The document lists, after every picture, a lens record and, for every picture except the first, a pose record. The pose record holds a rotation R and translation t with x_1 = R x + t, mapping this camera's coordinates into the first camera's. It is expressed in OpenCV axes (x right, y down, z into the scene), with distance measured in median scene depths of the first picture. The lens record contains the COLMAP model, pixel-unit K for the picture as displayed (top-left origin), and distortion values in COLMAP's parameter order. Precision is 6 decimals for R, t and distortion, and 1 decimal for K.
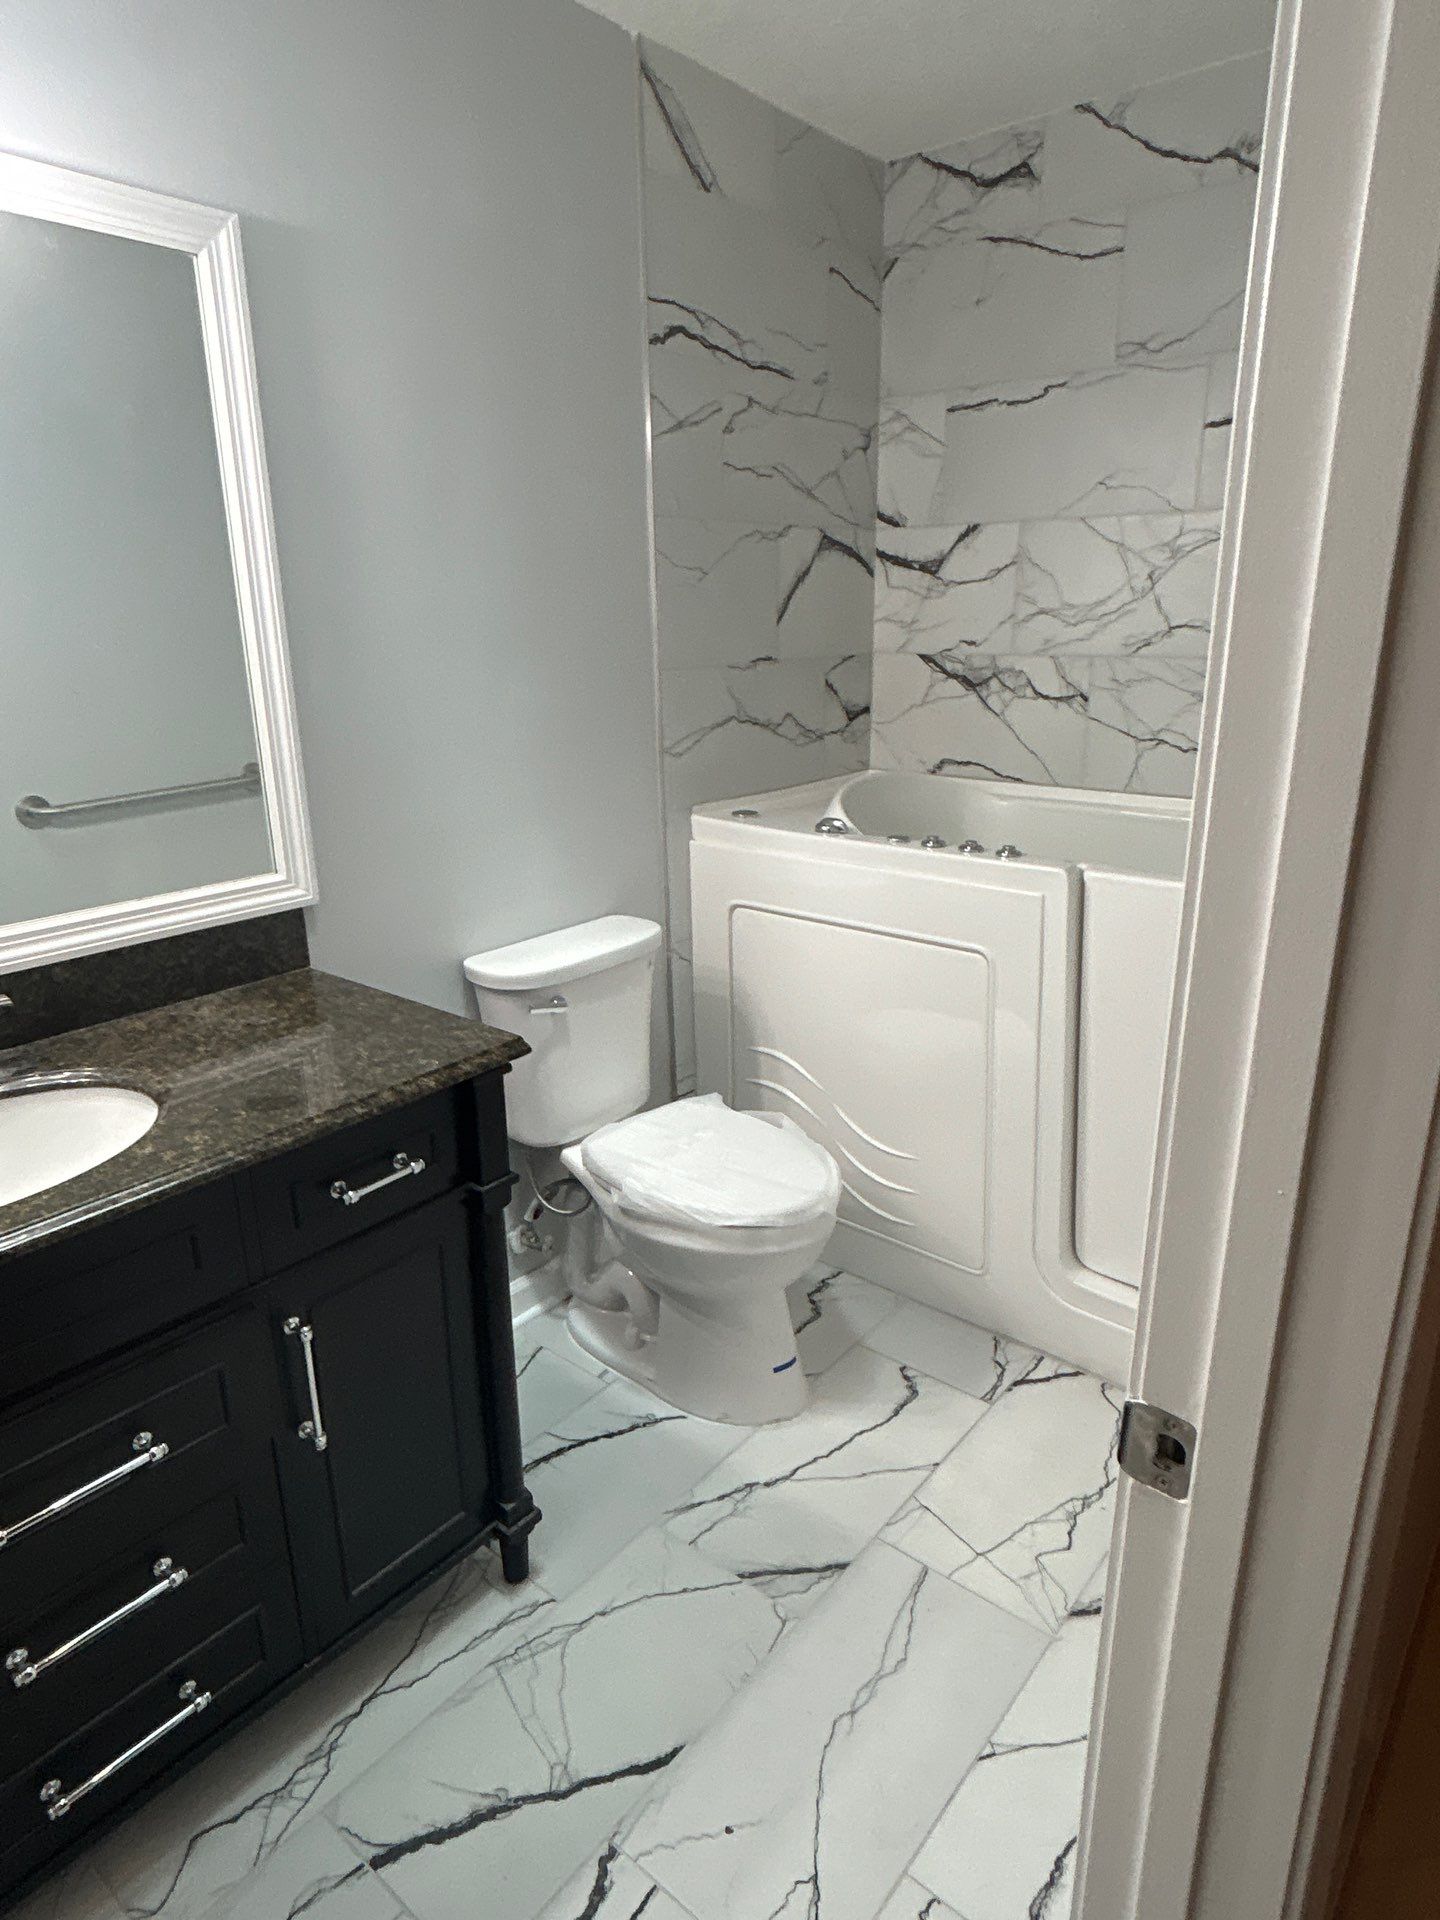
lens RADIAL K [[1137.3, 0, 723.9], [0, 1137.3, 963.5], [0, 0, 1]] dist [-0.003212, -0.003615]
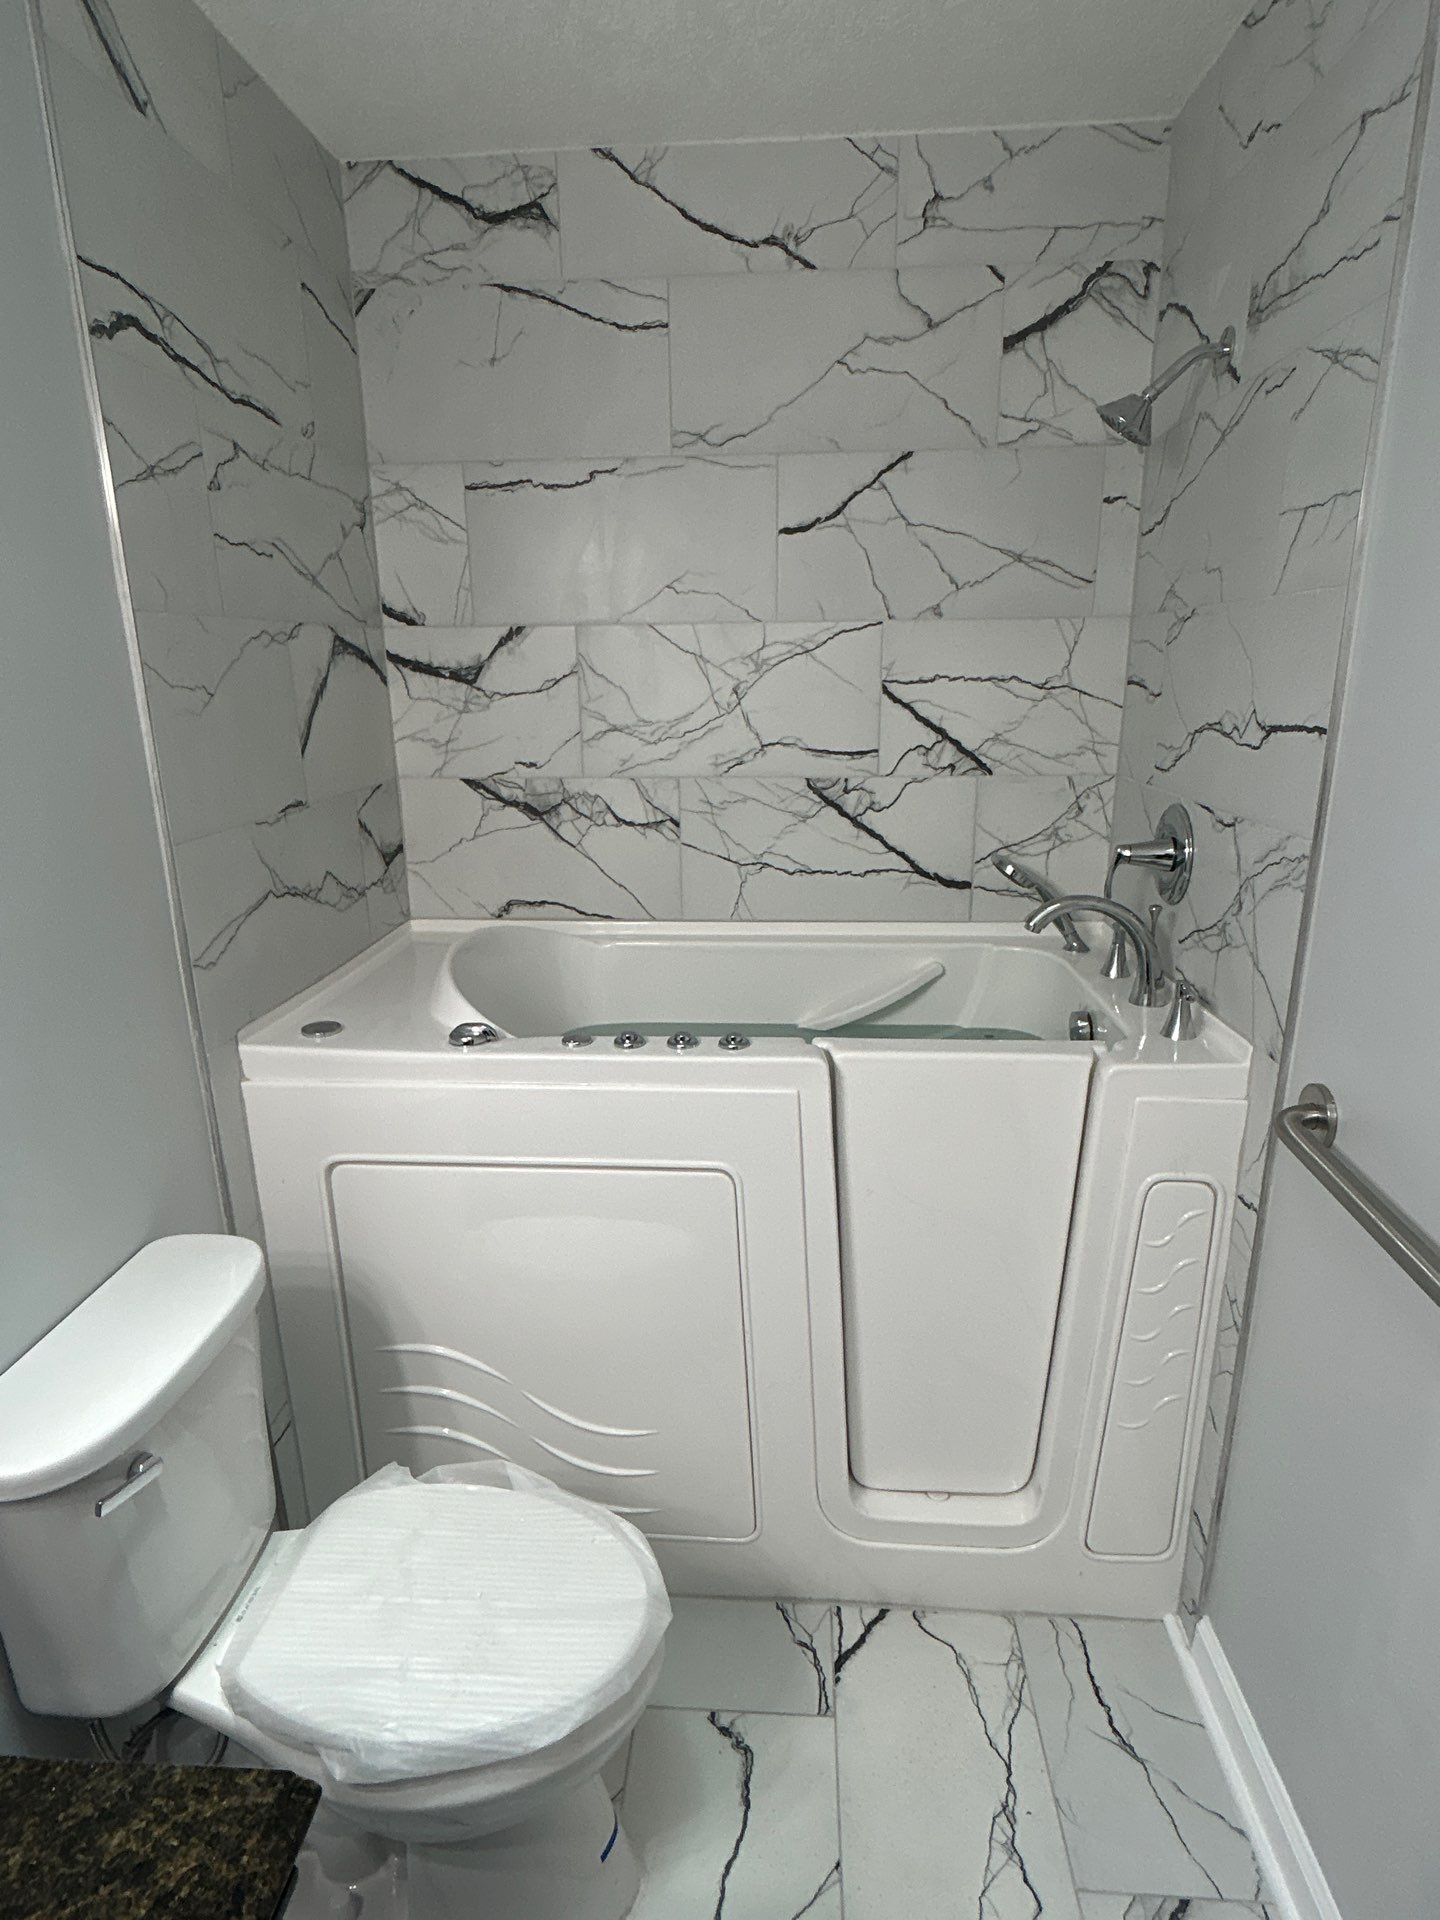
lens RADIAL K [[1044.9, 0, 725.6], [0, 1044.9, 962.8], [0, 0, 1]] dist [-0.009293, 0.006528]
pose [[0.813652, -0.155513, 0.560166, -0.132947], [0.174808, 0.984412, 0.019381, -0.140362], [-0.554448, 0.082153, 0.828153, 0.321720]]
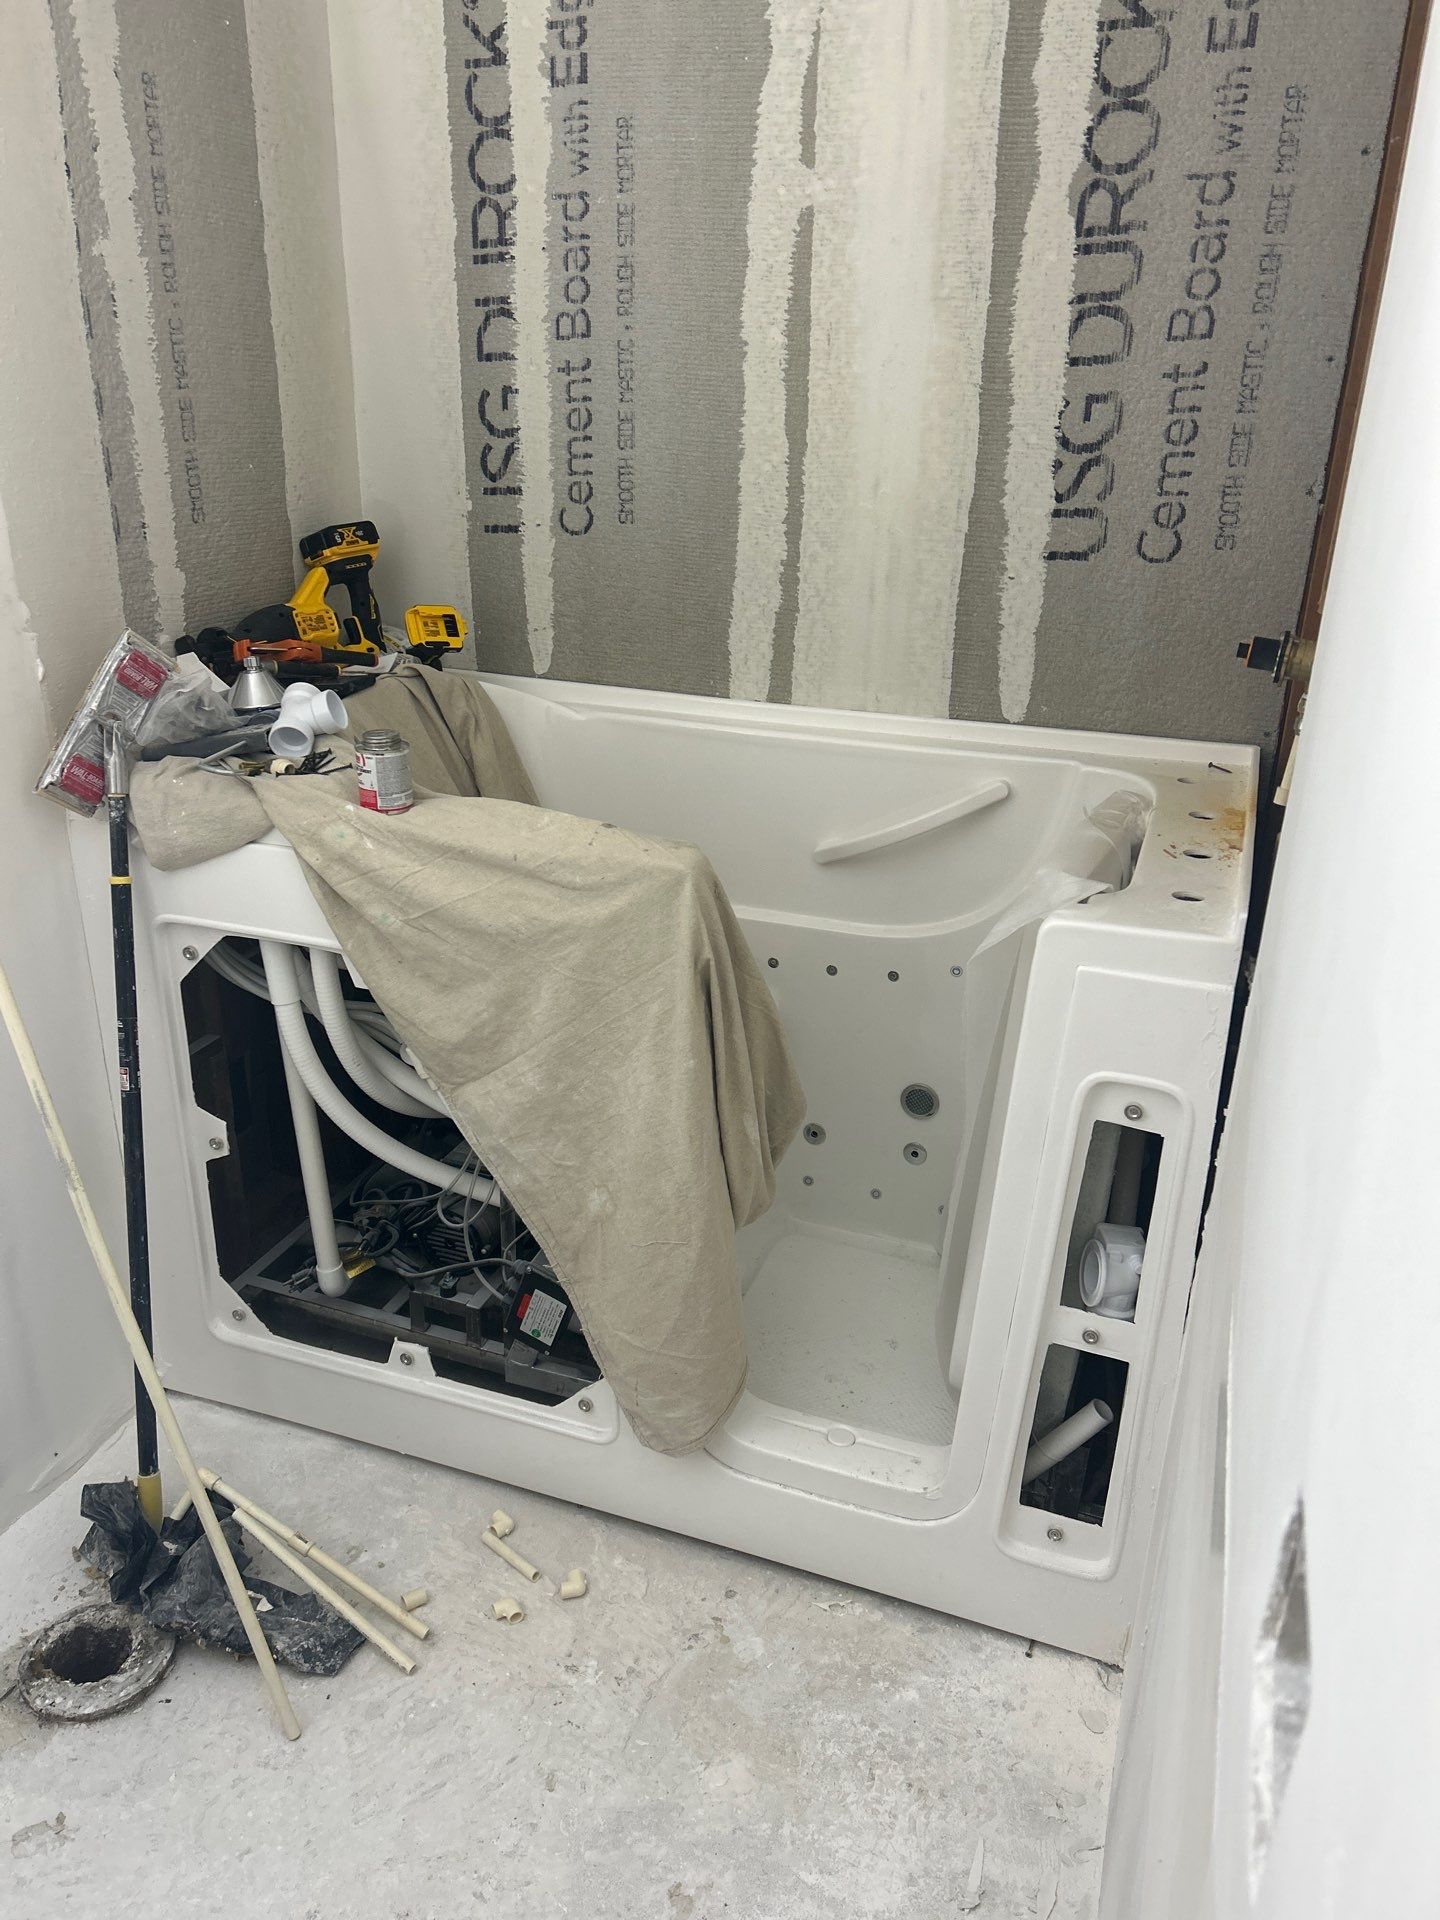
lens RADIAL K [[1448.2, 0, 722.7], [0, 1448.2, 963.6], [0, 0, 1]] dist [0.050633, -0.054325]
pose [[0.941028, -0.103930, 0.321971, 0.036014], [0.072214, 0.991419, 0.108963, -0.092248], [-0.330532, -0.079287, 0.940458, 0.162911]]
